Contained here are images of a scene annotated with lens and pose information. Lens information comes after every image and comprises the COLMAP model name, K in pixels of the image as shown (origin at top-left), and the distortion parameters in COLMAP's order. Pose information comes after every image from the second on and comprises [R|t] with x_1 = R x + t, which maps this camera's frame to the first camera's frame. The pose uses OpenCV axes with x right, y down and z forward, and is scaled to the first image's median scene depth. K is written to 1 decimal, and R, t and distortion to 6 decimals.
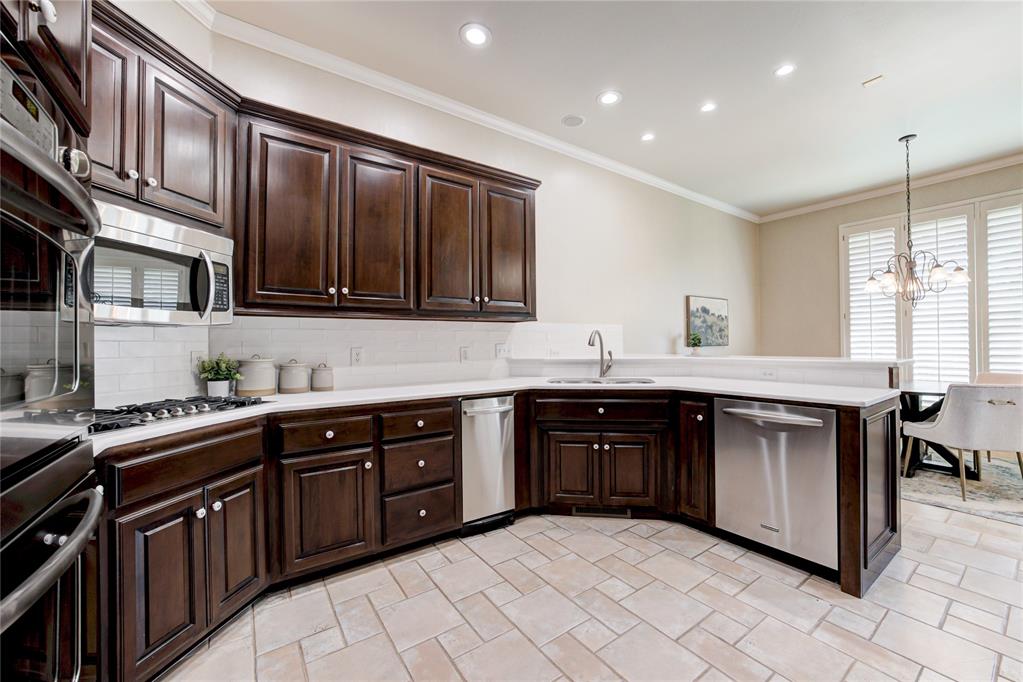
lens RADIAL K [[393.1, 0, 511.5], [0, 393.1, 341.0], [0, 0, 1]] dist [-0.039287, 0.000078]
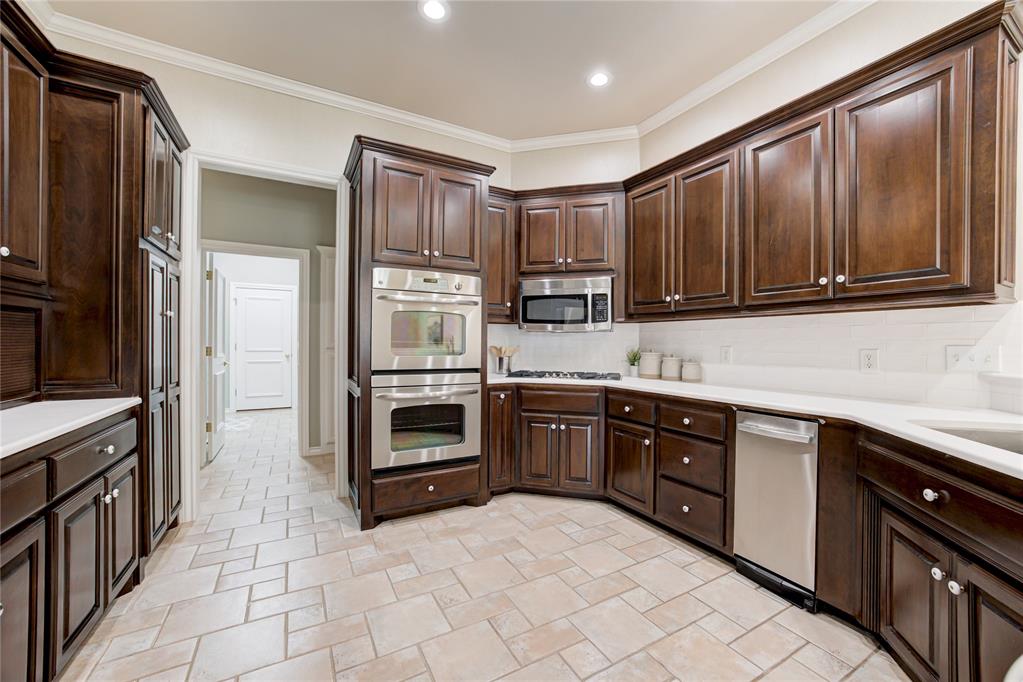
lens RADIAL K [[427.8, 0, 548.3], [0, 427.8, 341.9], [0, 0, 1]] dist [0.007820, 0.000373]
pose [[-0.059680, 0.014658, -0.998110, 0.825555], [0.010078, 0.999850, 0.014081, -0.016073], [0.998167, -0.009219, -0.059819, 0.639914]]
